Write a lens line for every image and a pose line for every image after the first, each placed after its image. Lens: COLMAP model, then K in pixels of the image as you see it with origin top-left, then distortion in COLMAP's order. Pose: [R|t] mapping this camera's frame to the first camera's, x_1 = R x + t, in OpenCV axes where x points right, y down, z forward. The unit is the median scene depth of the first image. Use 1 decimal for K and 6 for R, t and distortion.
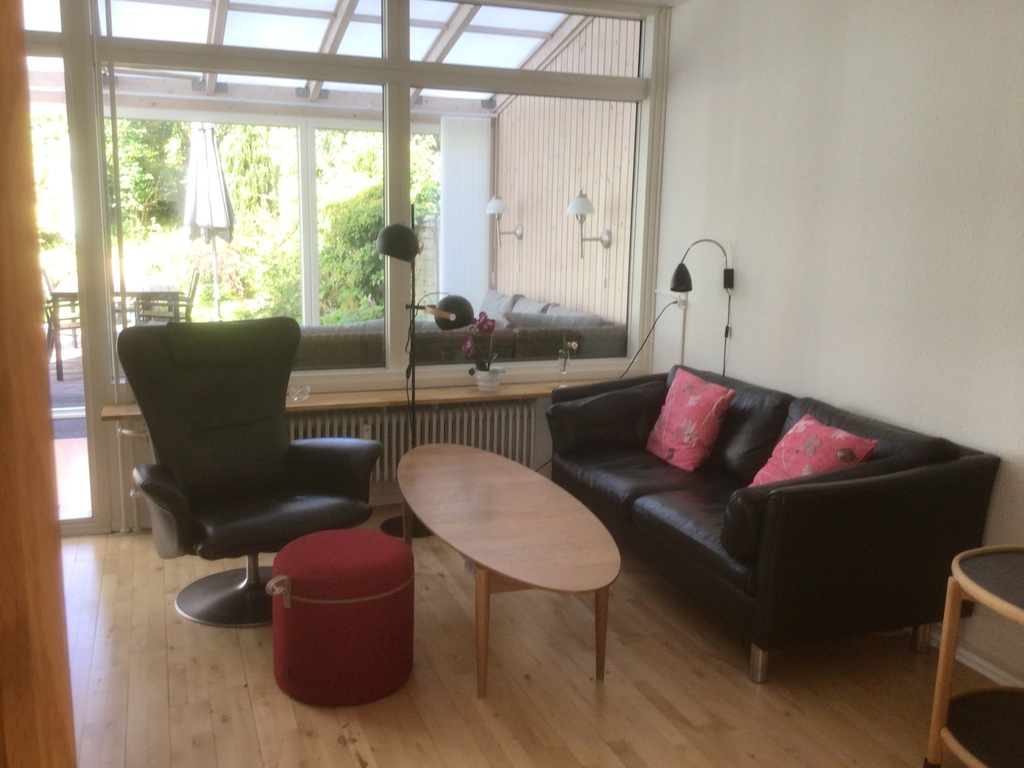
lens RADIAL K [[934.4, 0, 508.3], [0, 934.4, 381.4], [0, 0, 1]] dist [0.104339, -0.163531]
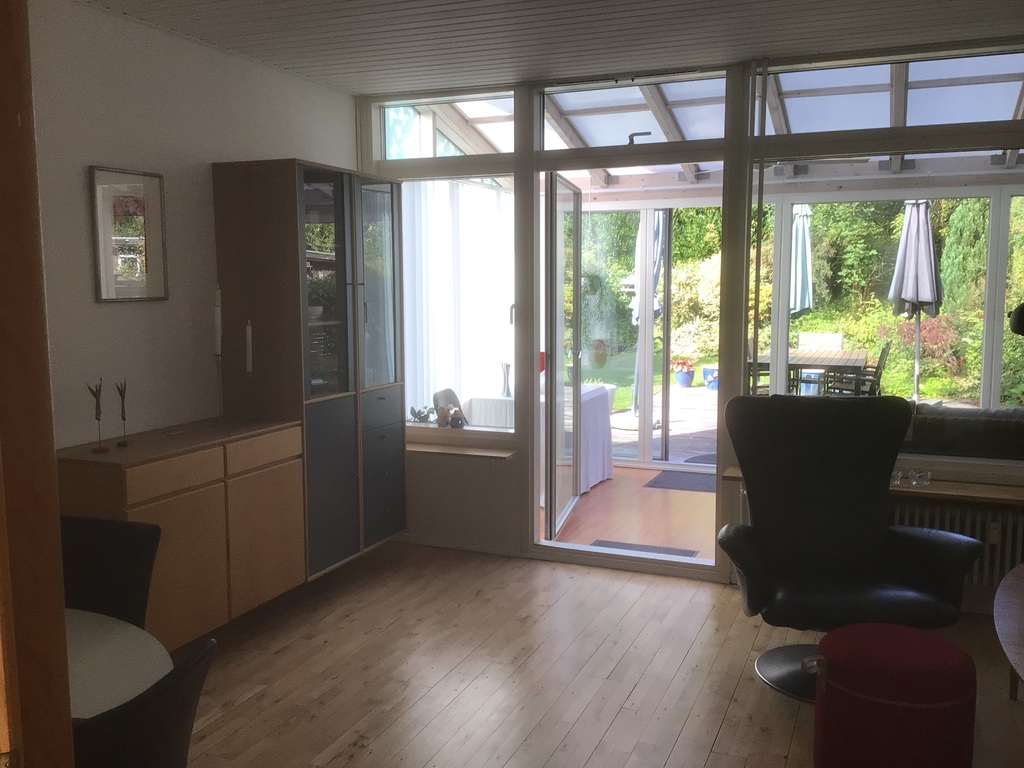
lens RADIAL K [[934.4, 0, 508.3], [0, 934.4, 381.4], [0, 0, 1]] dist [0.104339, -0.163531]
pose [[0.732519, 0.054716, -0.678545, 0.045807], [-0.106404, 0.993716, -0.034737, -0.002590], [0.672380, 0.097645, 0.733737, 0.005707]]
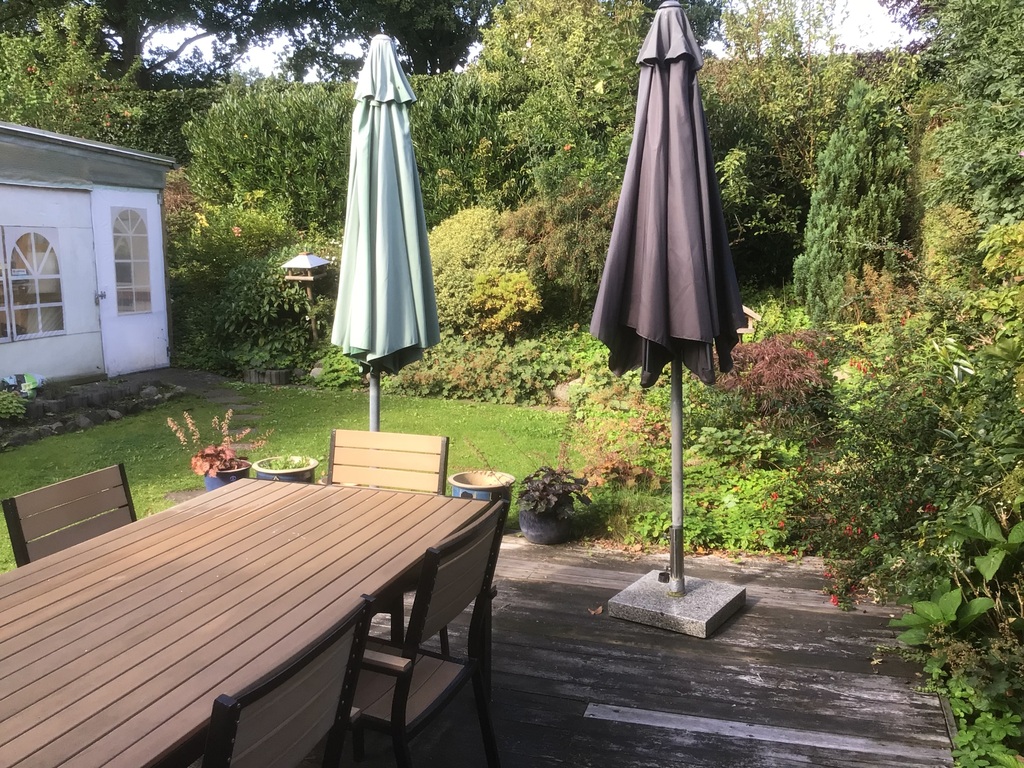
lens RADIAL K [[934.4, 0, 508.3], [0, 934.4, 381.4], [0, 0, 1]] dist [0.104339, -0.163531]
pose [[0.782524, 0.067023, -0.619002, -0.140444], [-0.098318, 0.995017, -0.016554, -0.134475], [0.614808, 0.073813, 0.785215, 0.684773]]
